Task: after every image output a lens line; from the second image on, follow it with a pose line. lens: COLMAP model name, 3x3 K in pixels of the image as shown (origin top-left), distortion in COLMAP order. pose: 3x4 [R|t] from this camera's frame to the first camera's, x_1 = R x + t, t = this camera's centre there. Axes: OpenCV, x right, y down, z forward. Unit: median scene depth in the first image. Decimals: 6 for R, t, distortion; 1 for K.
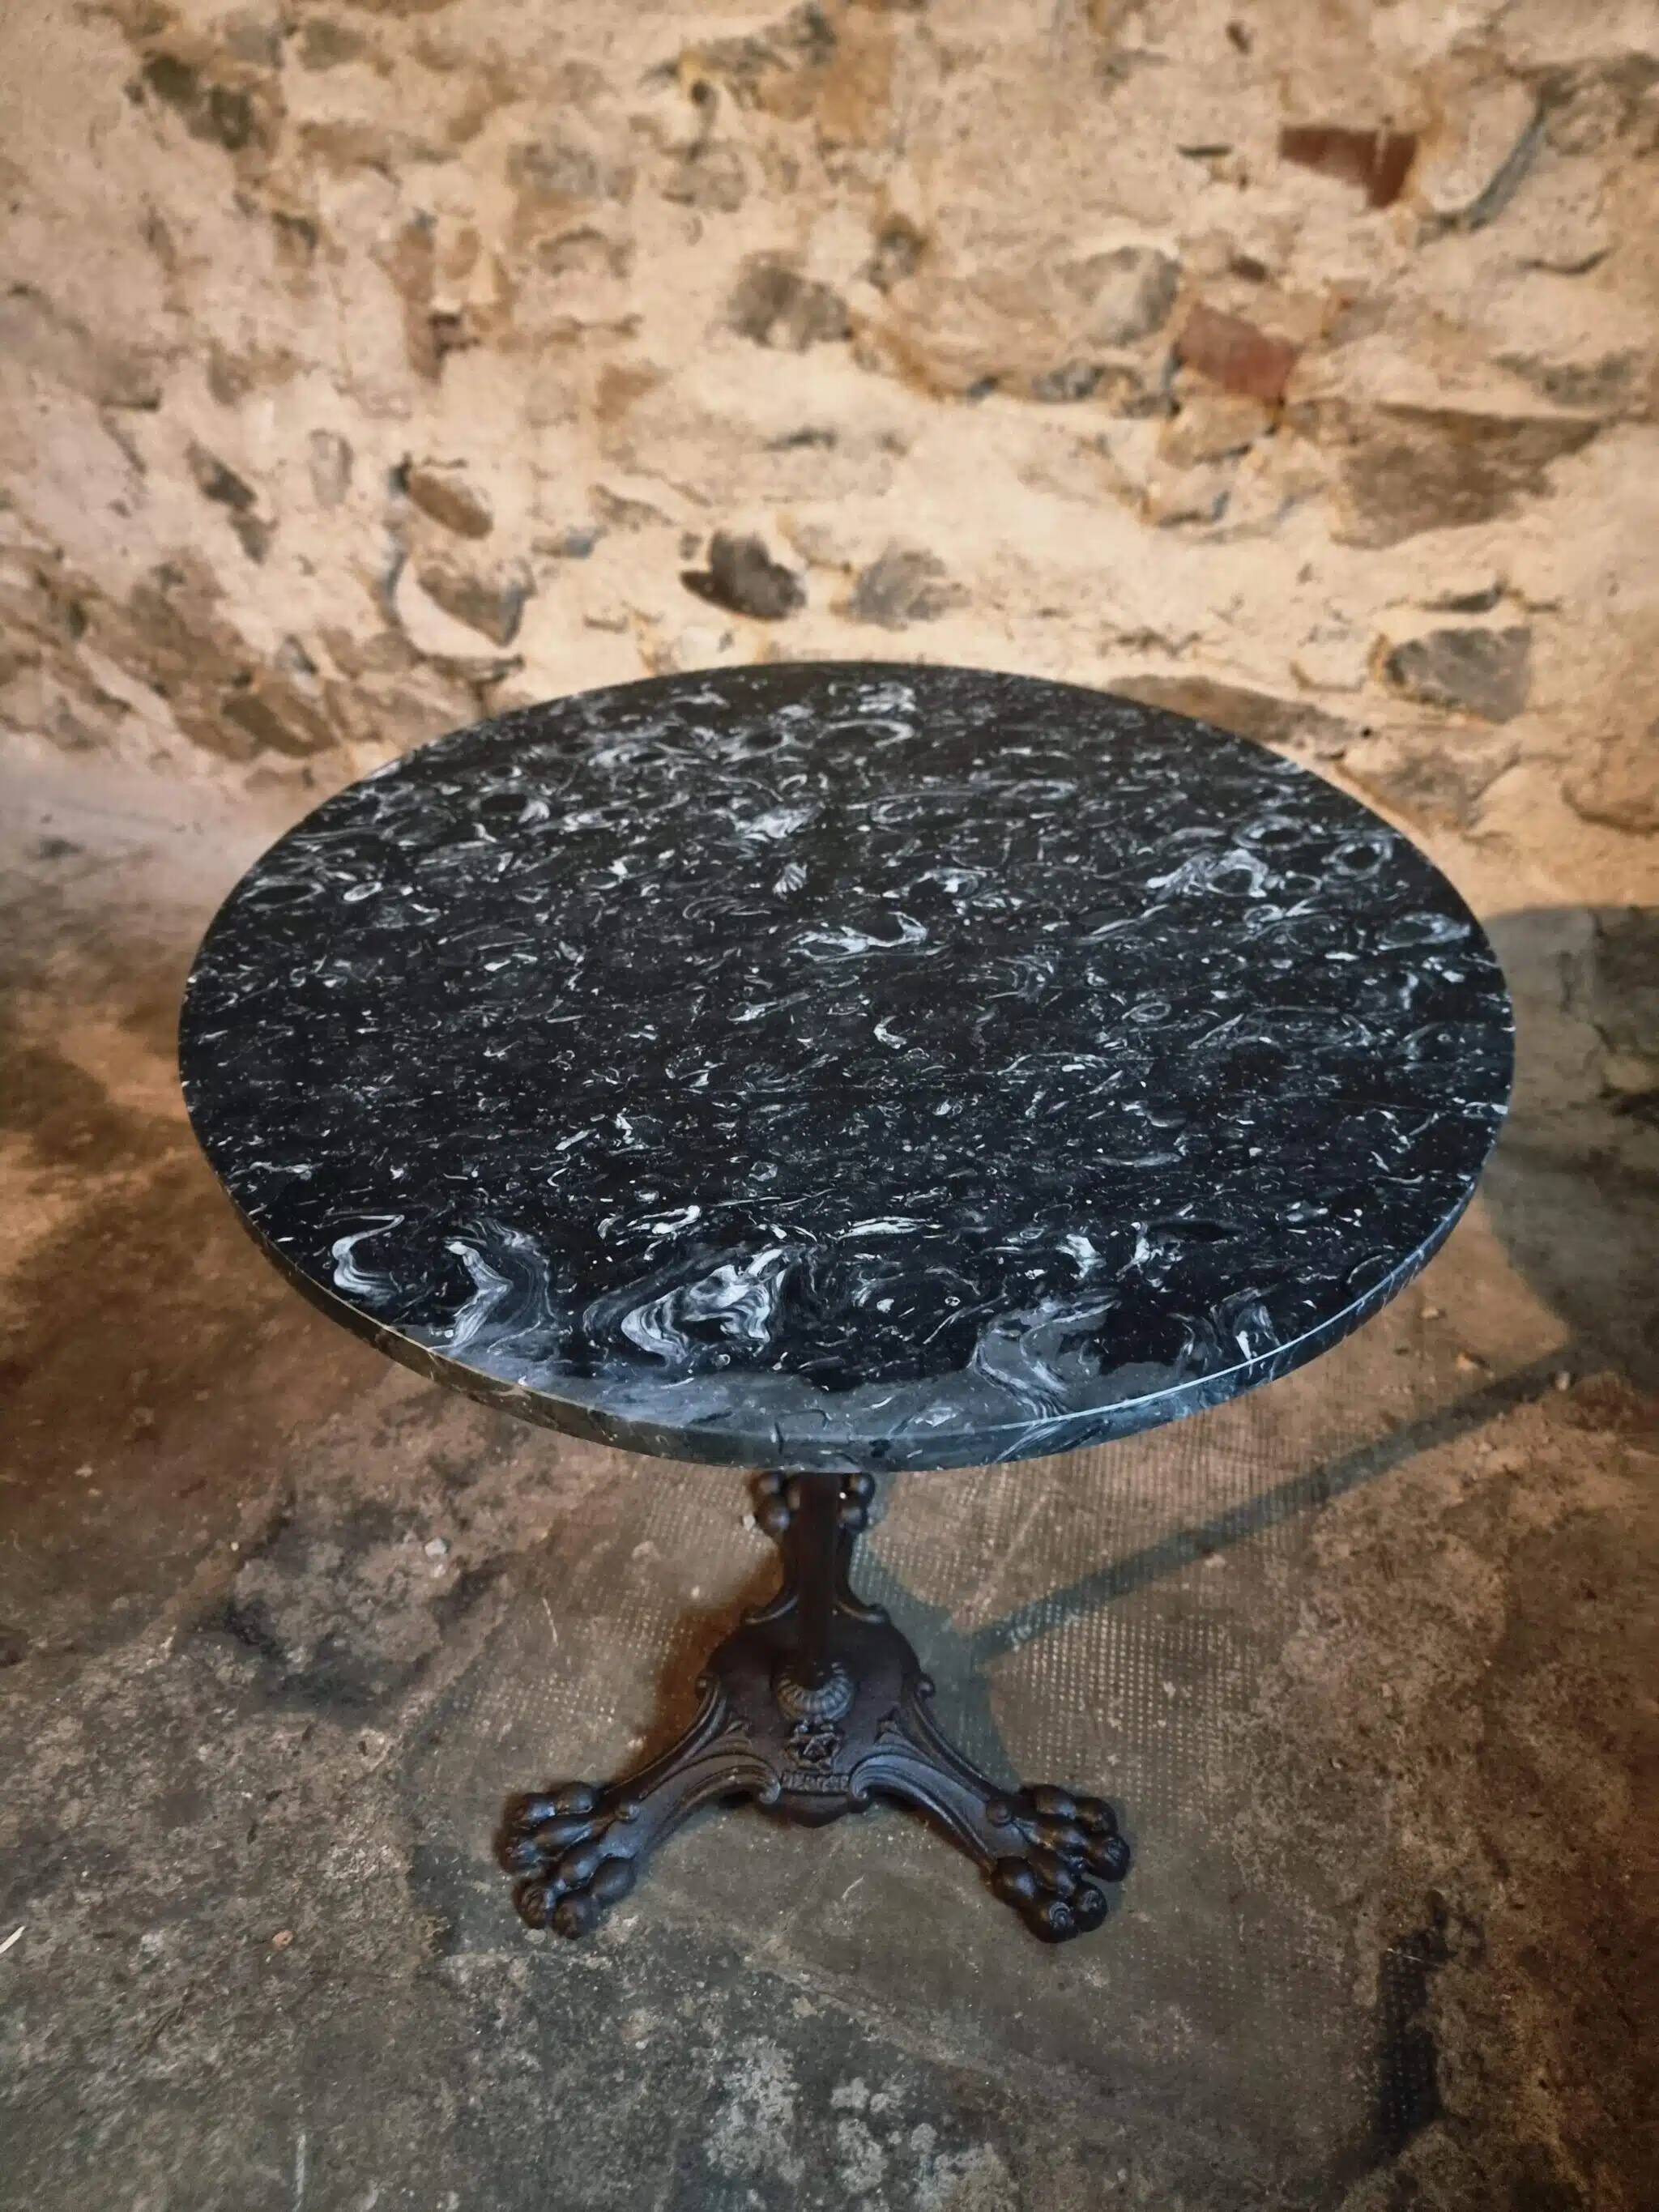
lens RADIAL K [[1560.3, 0, 822.3], [0, 1560.3, 1095.5], [0, 0, 1]] dist [0.043608, -0.036072]
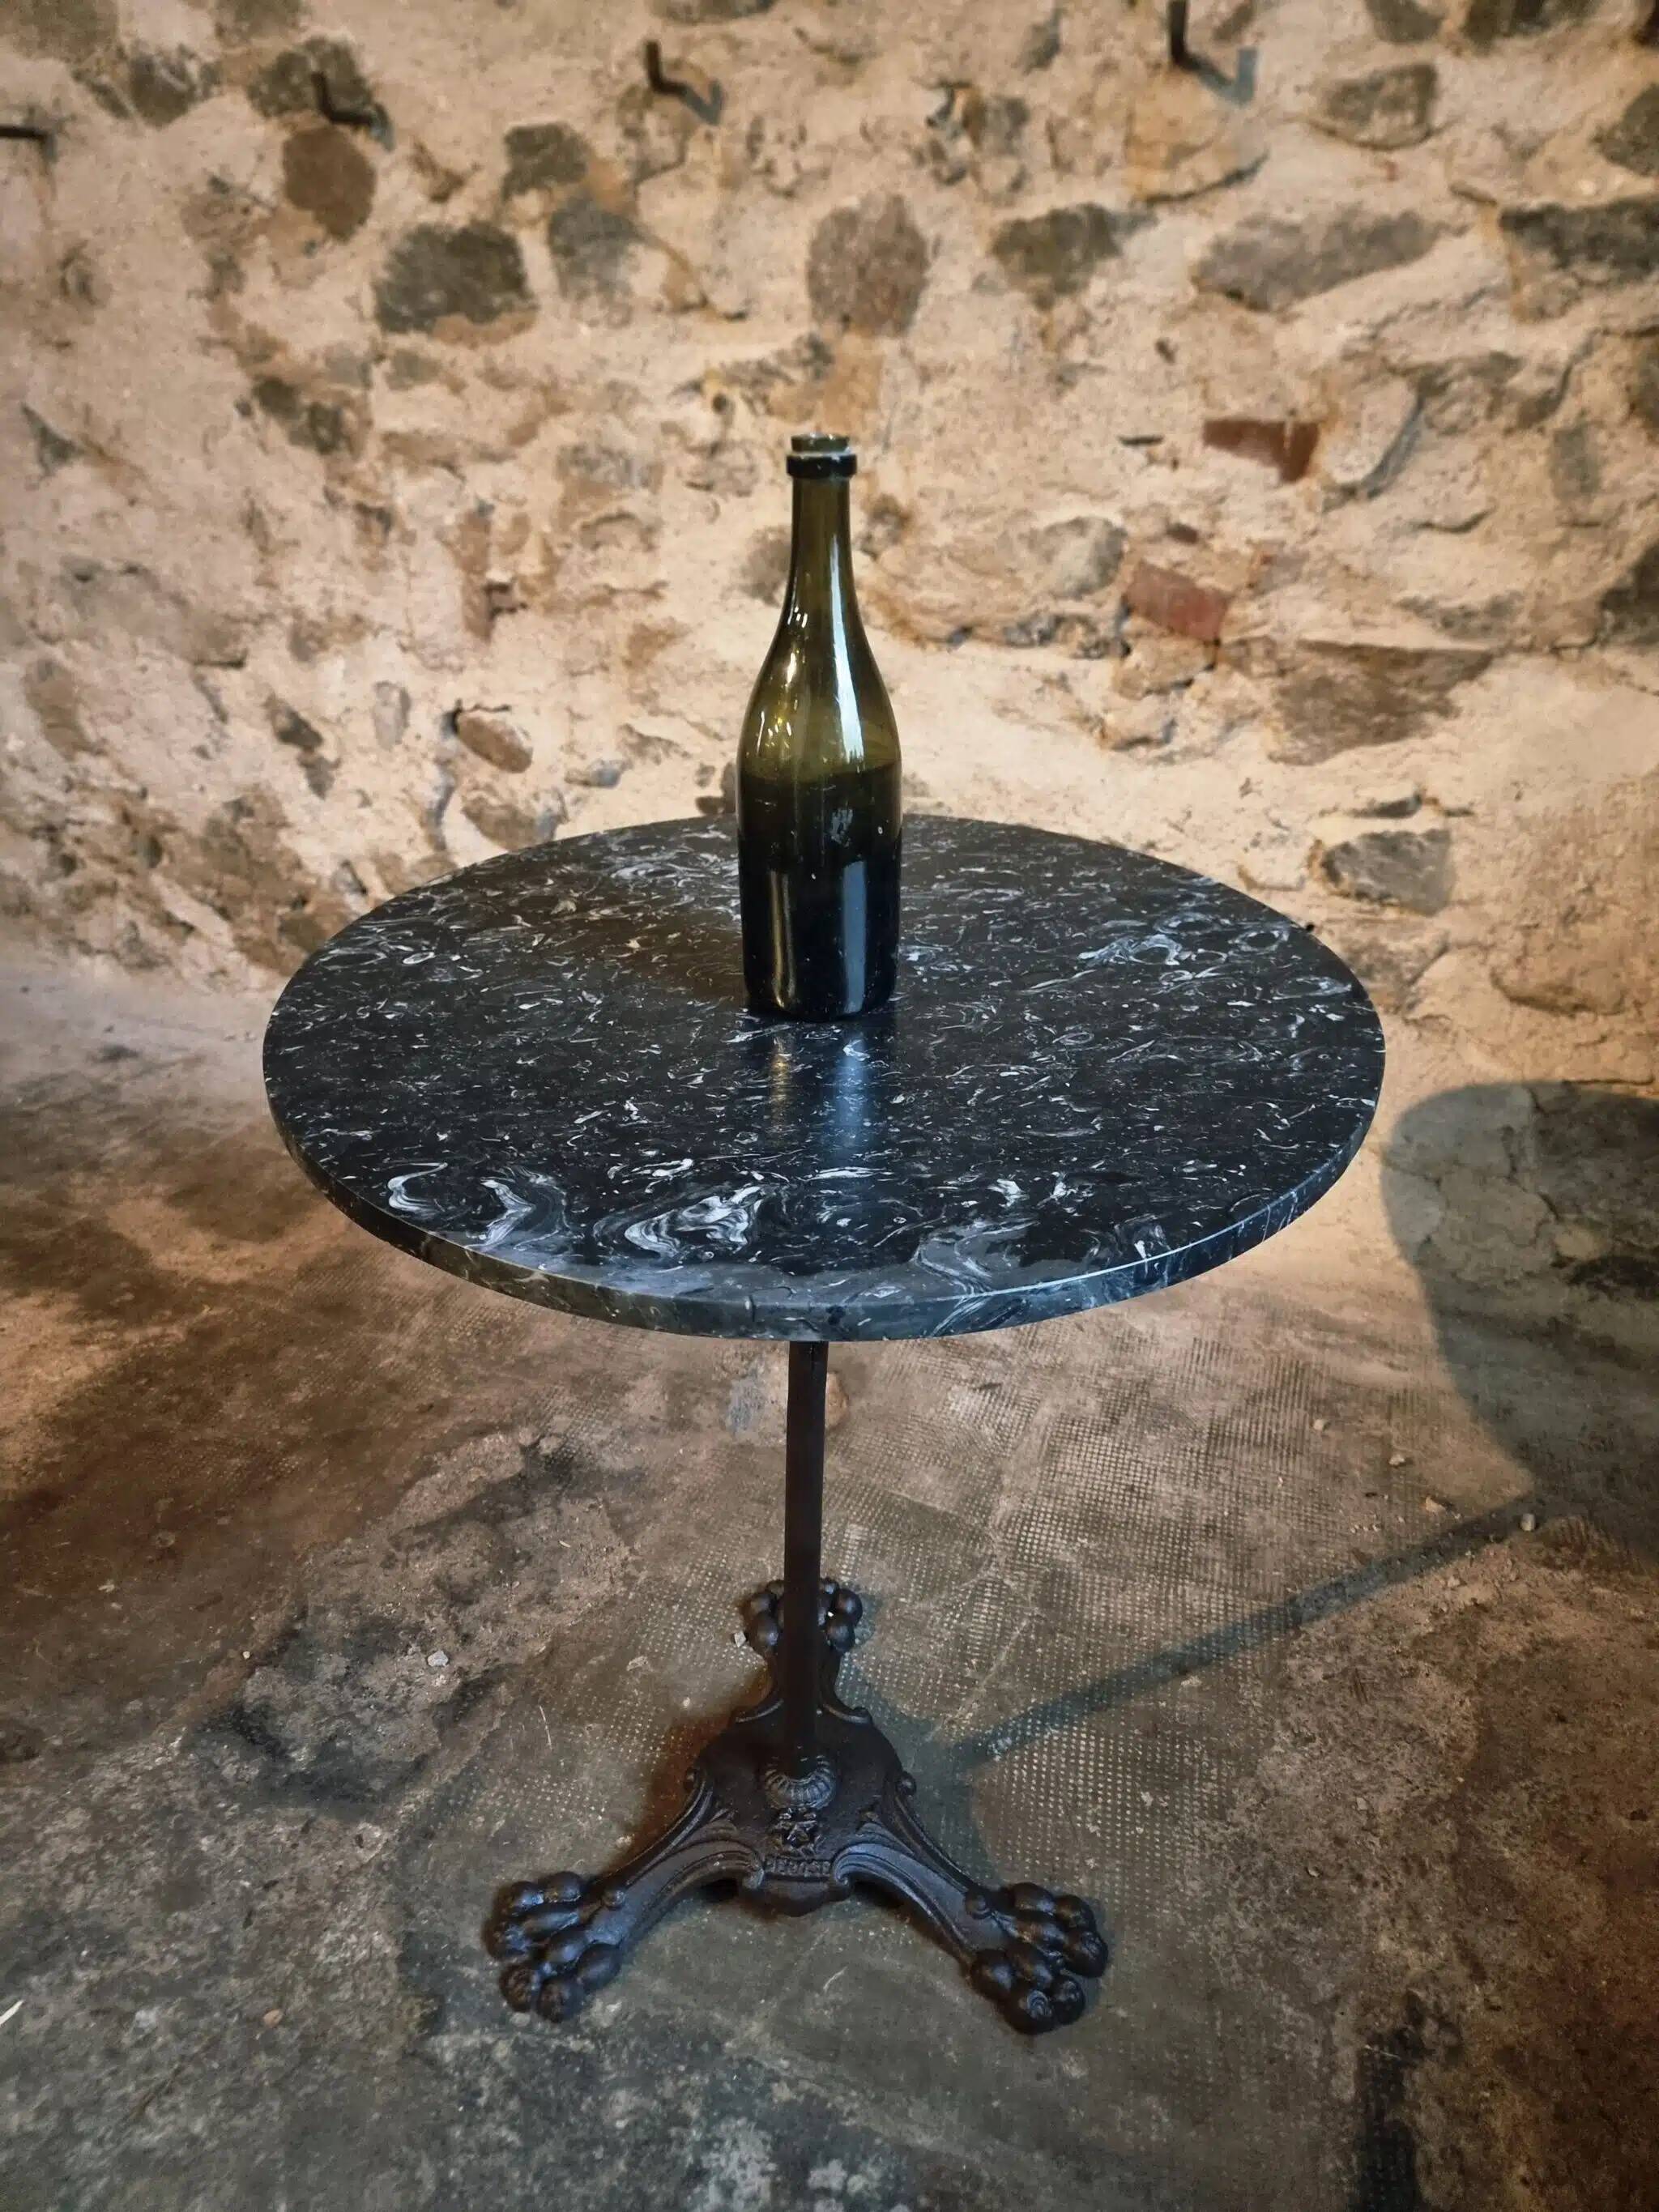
lens RADIAL K [[1551.4, 0, 804.5], [0, 1551.4, 1104.8], [0, 0, 1]] dist [0.059447, -0.049829]
pose [[0.999807, 0.006318, -0.018613, 0.013148], [-0.009499, 0.984326, -0.176100, 0.106268], [0.017208, 0.176243, 0.984196, -0.080814]]
